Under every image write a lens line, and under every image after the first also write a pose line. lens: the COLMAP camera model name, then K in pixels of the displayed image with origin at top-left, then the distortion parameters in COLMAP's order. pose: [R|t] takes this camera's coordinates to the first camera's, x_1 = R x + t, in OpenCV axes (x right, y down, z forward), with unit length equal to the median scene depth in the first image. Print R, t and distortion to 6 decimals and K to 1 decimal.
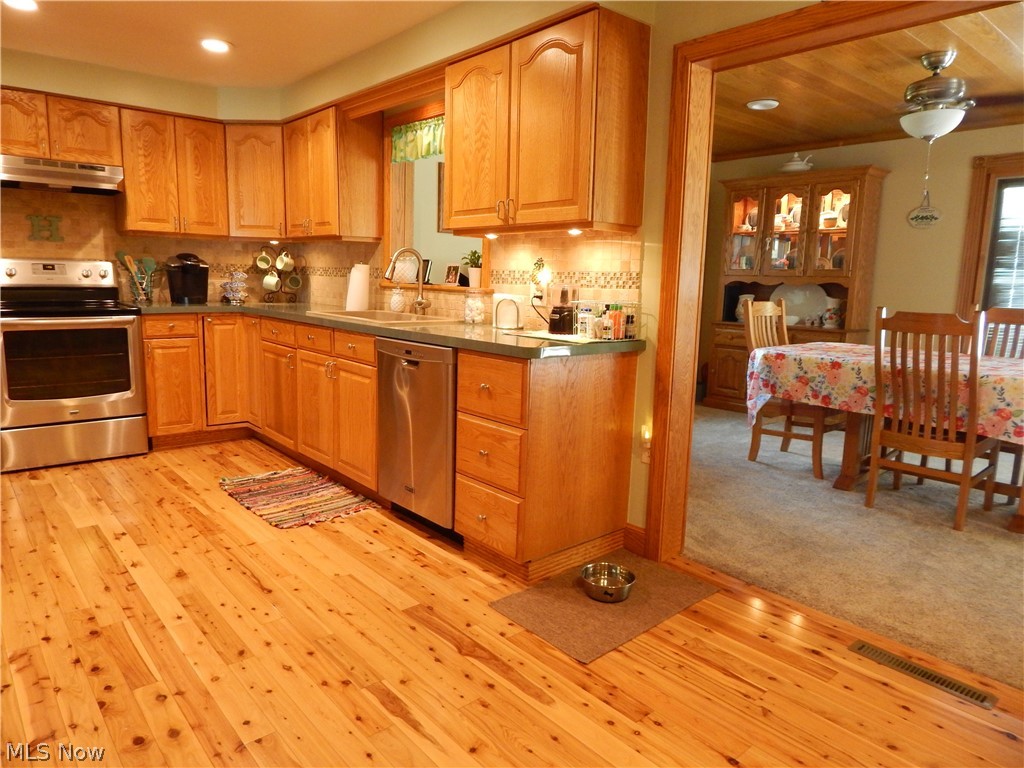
lens RADIAL K [[676.4, 0, 514.5], [0, 676.4, 383.3], [0, 0, 1]] dist [-0.008944, -0.000356]
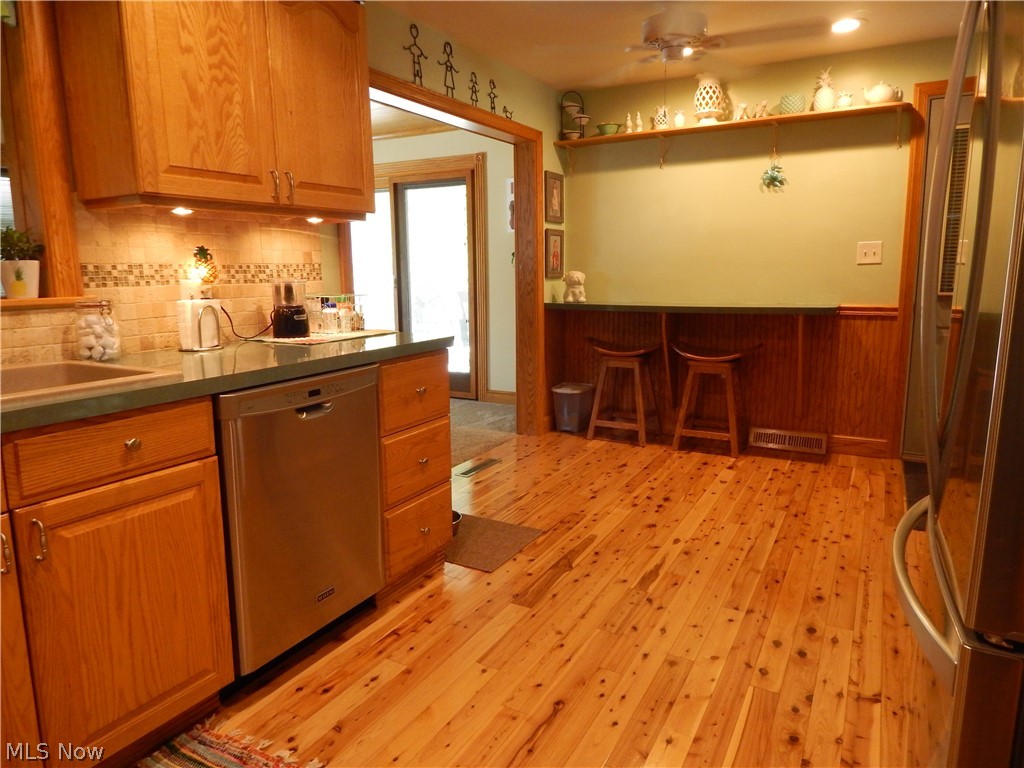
lens RADIAL K [[676.4, 0, 507.9], [0, 676.4, 381.2], [0, 0, 1]] dist [-0.008944, -0.000356]
pose [[-0.343311, -0.180721, 0.921671, -1.062895], [0.146206, 0.959068, 0.242514, -0.242840], [-0.927772, 0.218011, -0.302836, 1.319892]]
